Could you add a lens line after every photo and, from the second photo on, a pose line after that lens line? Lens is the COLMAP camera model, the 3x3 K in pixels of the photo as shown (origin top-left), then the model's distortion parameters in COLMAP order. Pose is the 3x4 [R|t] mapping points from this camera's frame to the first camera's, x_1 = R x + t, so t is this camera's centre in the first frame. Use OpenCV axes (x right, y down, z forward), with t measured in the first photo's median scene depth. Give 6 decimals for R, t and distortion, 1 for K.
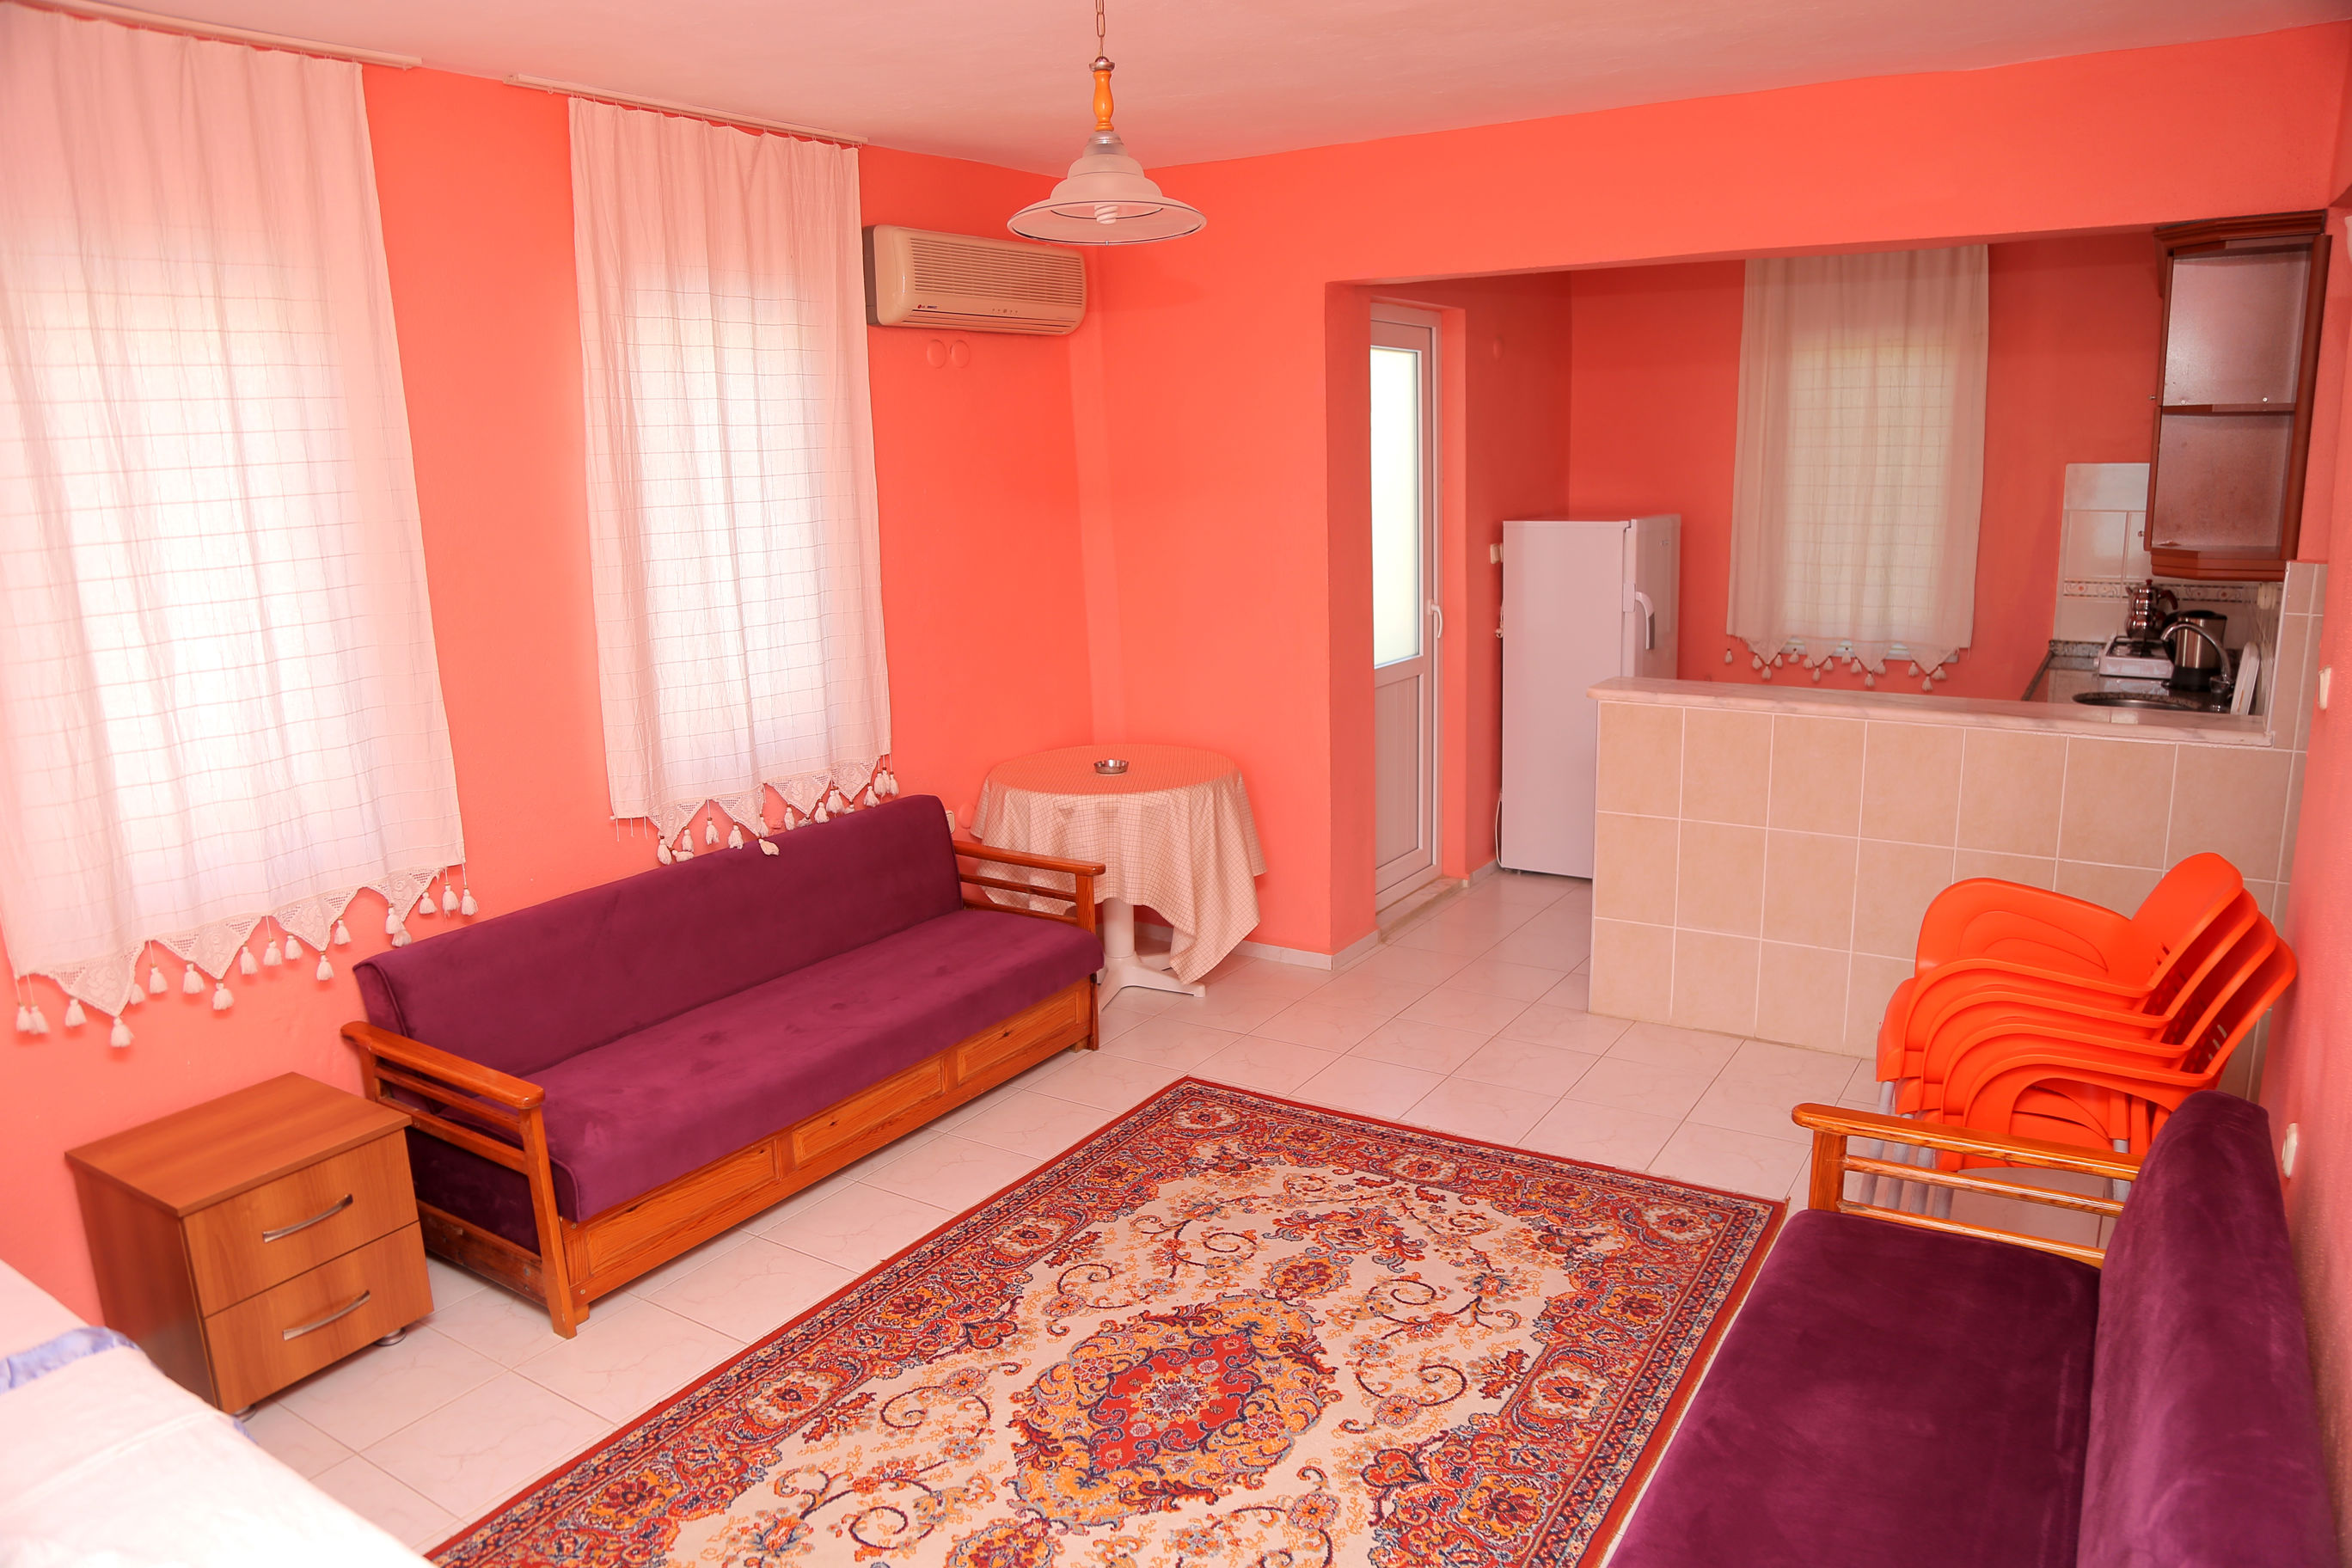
lens RADIAL K [[1595.1, 0, 1195.3], [0, 1595.1, 796.6], [0, 0, 1]] dist [-0.081446, 0.033173]
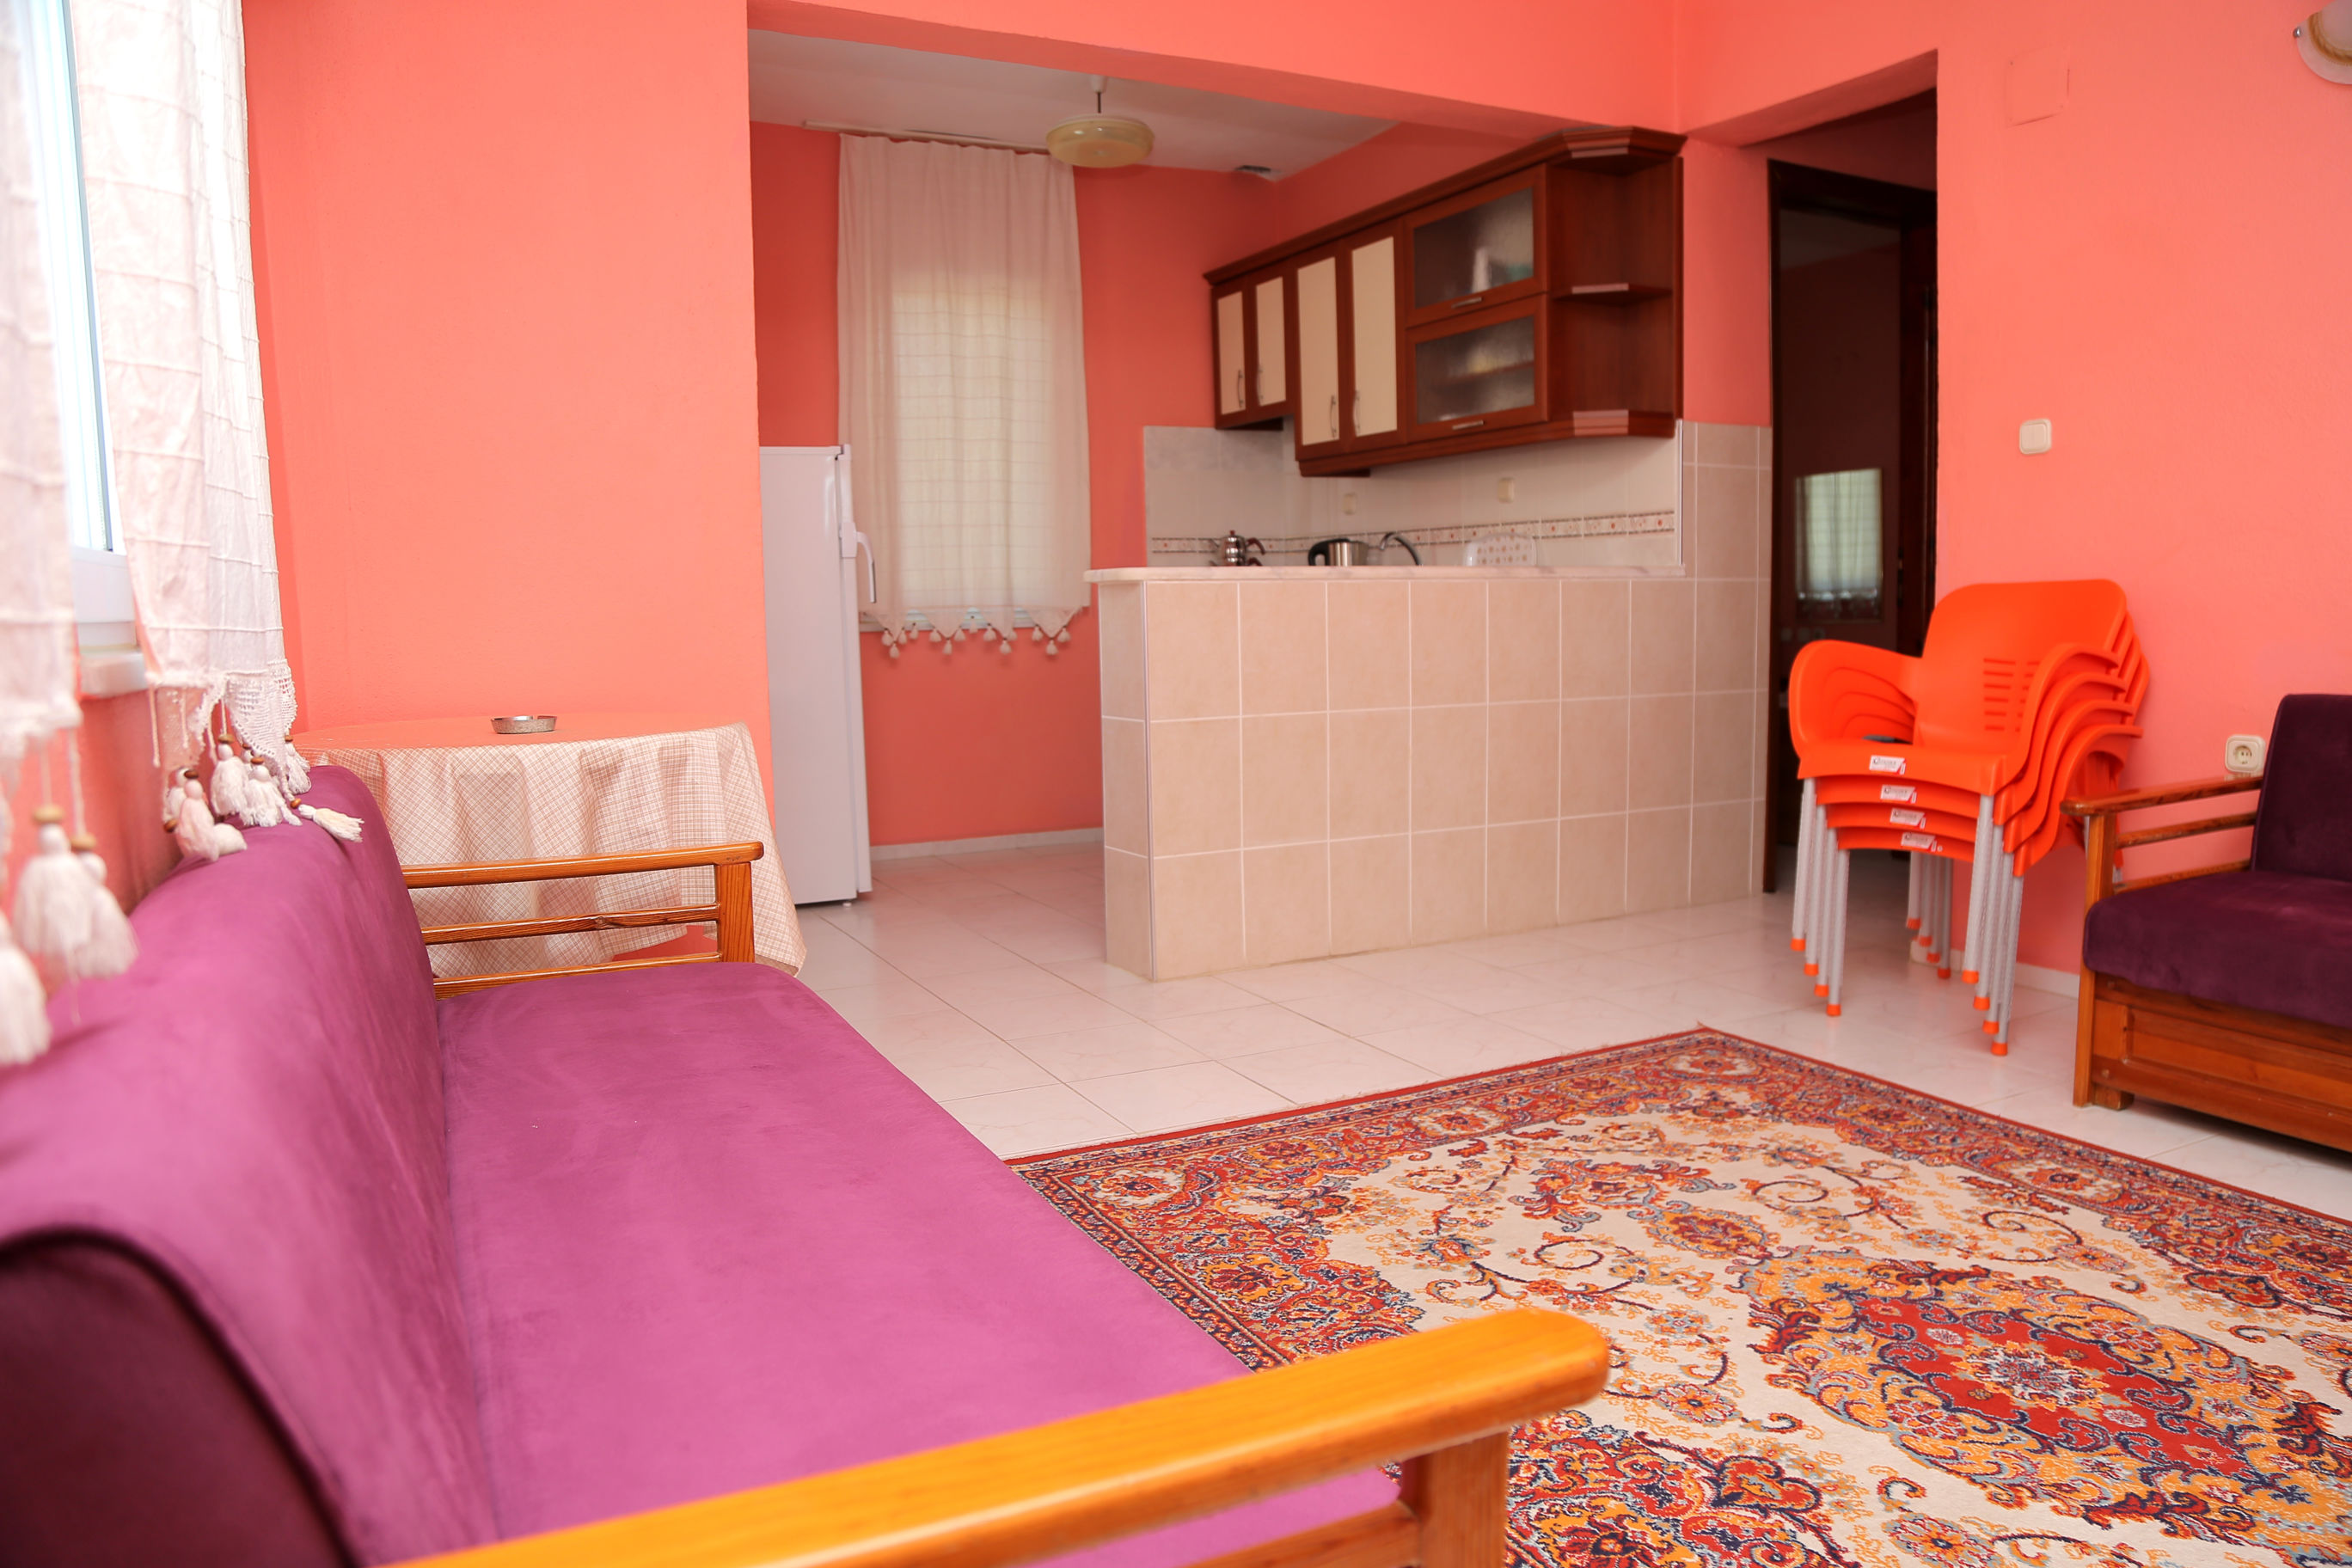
lens RADIAL K [[1595.1, 0, 1172.5], [0, 1595.1, 774.4], [0, 0, 1]] dist [-0.081446, 0.033173]
pose [[0.503890, -0.070533, 0.860883, -0.571643], [0.192350, 0.980797, -0.032228, 0.082509], [-0.842079, 0.181830, 0.507781, 0.764254]]
